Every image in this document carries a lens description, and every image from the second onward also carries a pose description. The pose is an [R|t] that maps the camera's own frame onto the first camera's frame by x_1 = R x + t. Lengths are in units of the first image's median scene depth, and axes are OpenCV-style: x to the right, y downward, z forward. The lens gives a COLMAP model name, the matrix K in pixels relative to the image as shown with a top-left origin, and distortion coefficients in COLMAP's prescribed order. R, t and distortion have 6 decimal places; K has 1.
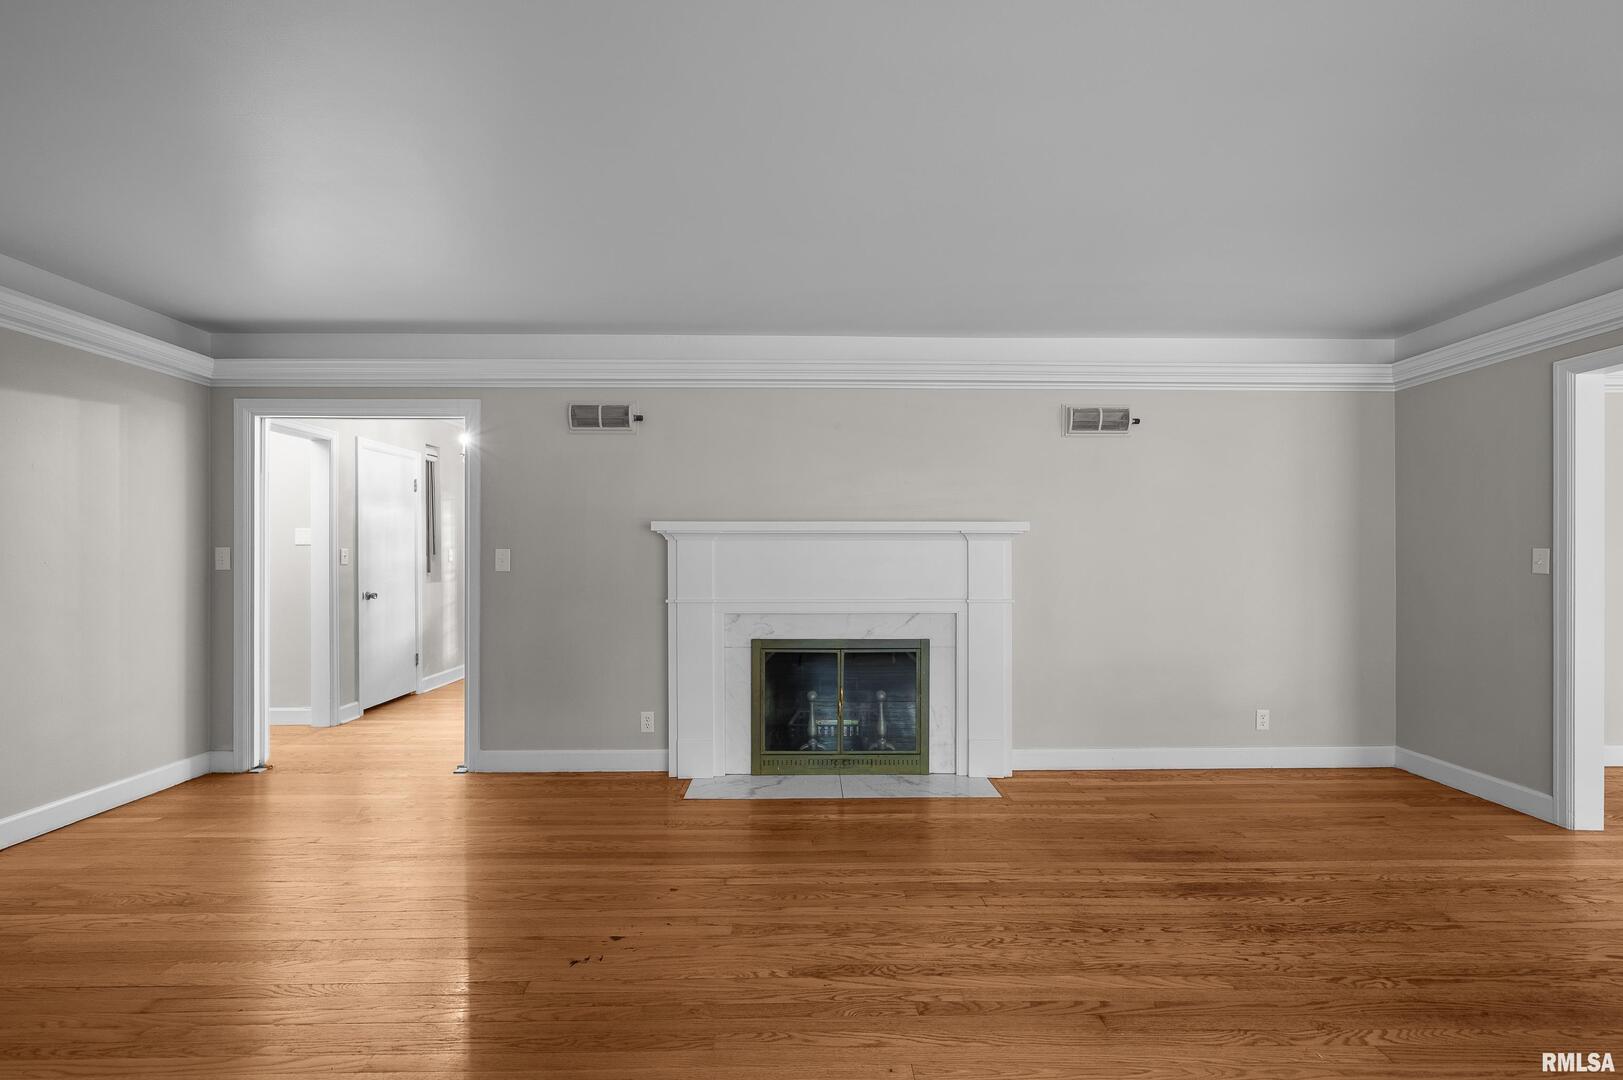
lens RADIAL K [[673.9, 0, 819.2], [0, 673.9, 559.3], [0, 0, 1]] dist [0.001293, -0.001423]
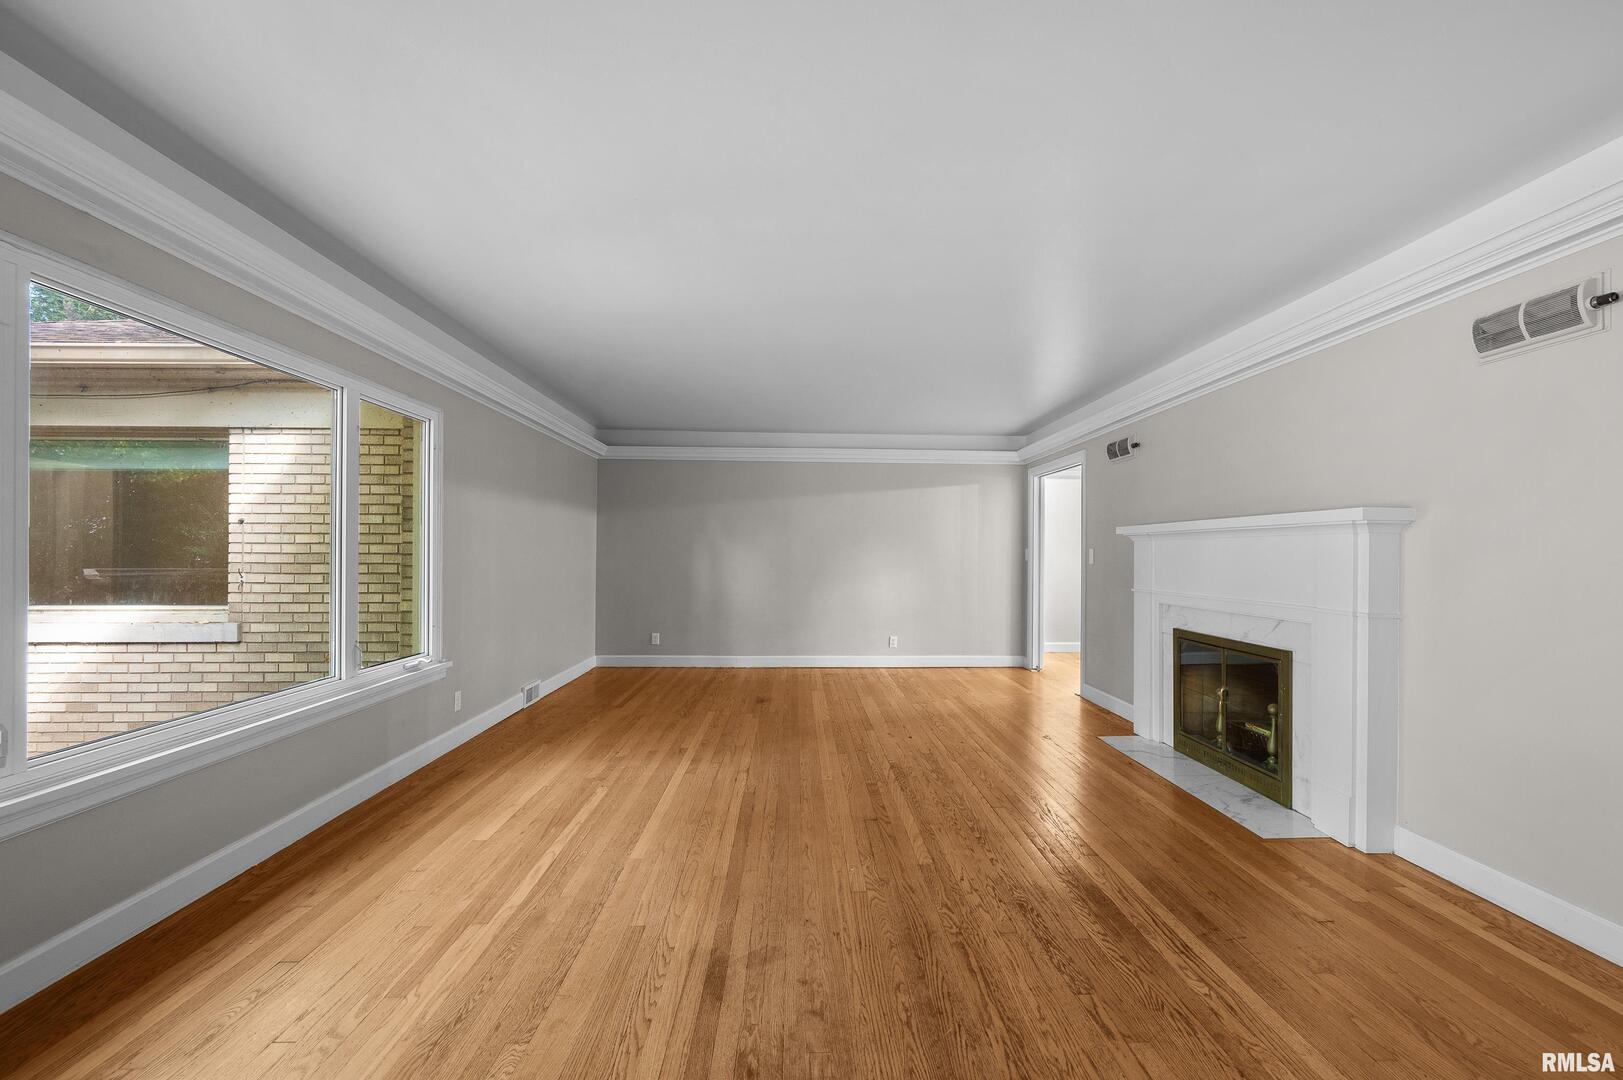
lens RADIAL K [[673.9, 0, 819.2], [0, 673.9, 549.8], [0, 0, 1]] dist [0.001293, -0.001423]
pose [[0.026102, -0.005453, -0.999644, 1.026035], [-0.012235, 0.999908, -0.005774, 0.003033], [0.999584, 0.012381, 0.026033, 0.388109]]
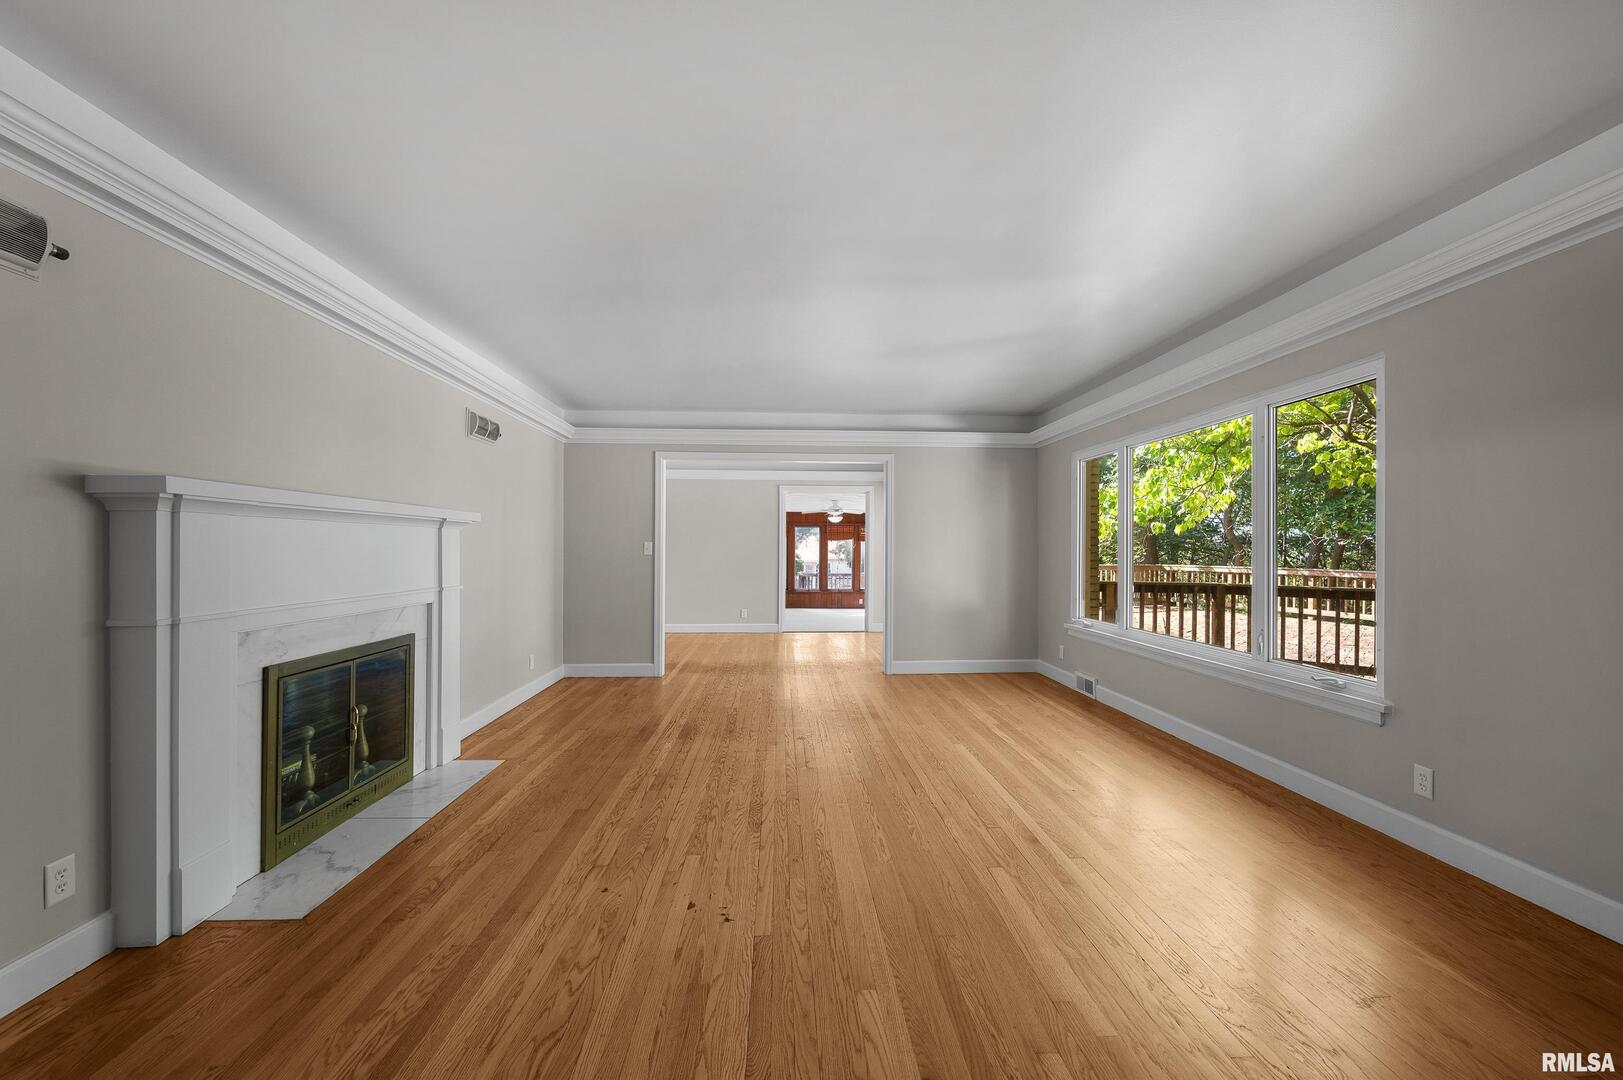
lens RADIAL K [[673.9, 0, 797.0], [0, 673.9, 550.2], [0, 0, 1]] dist [0.001293, -0.001423]
pose [[-0.018120, -0.004083, 0.999827, -0.793761], [0.003391, 0.999986, 0.004145, 0.002272], [-0.999830, 0.003466, -0.018106, 0.500017]]
